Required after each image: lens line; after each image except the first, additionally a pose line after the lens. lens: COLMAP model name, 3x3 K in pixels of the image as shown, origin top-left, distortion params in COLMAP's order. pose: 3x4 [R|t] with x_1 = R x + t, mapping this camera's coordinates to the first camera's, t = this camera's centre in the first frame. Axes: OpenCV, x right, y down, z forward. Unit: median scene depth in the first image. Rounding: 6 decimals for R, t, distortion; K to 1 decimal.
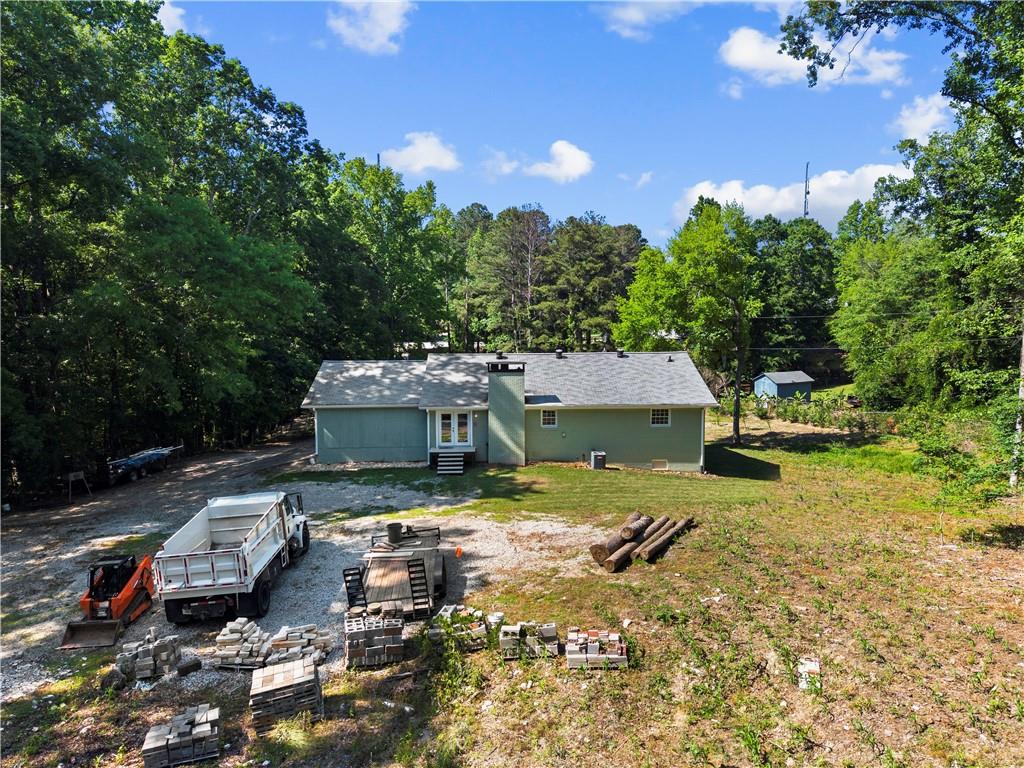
lens RADIAL K [[692.8, 0, 512.0], [0, 692.8, 384.0], [0, 0, 1]] dist [0.002411, -0.002903]
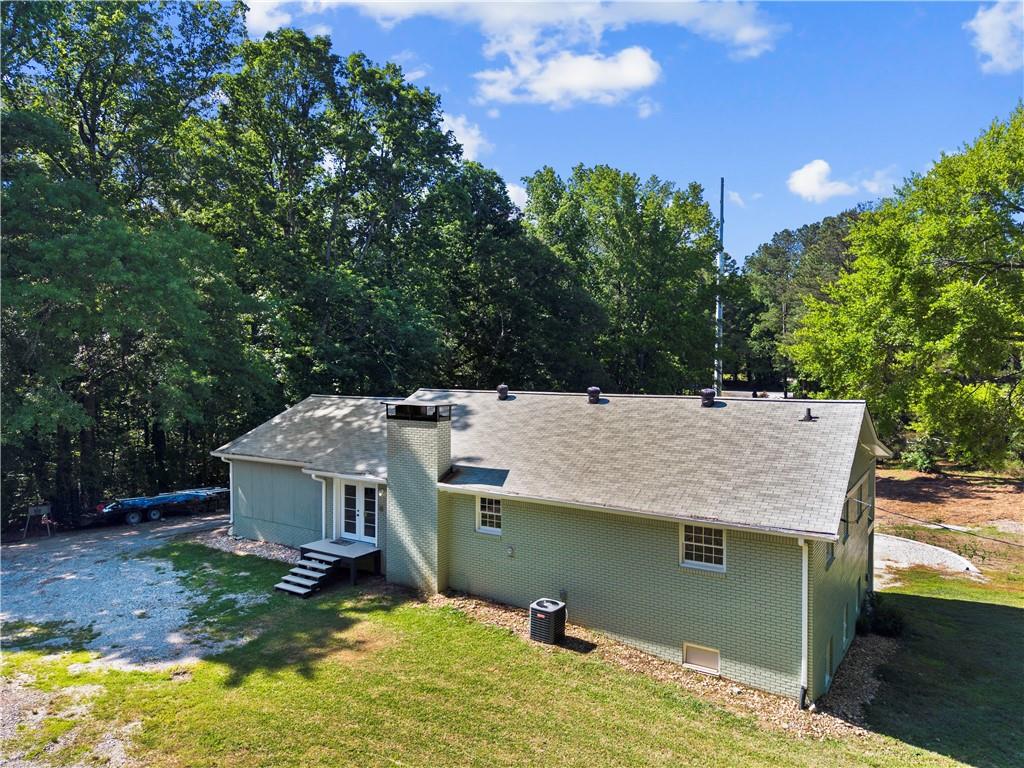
lens RADIAL K [[692.8, 0, 512.0], [0, 692.8, 384.0], [0, 0, 1]] dist [0.002411, -0.002903]
pose [[0.827542, 0.028966, -0.560656, 0.359455], [-0.065928, 0.996772, -0.045814, -0.025406], [0.557520, 0.074876, 0.826780, 0.578215]]
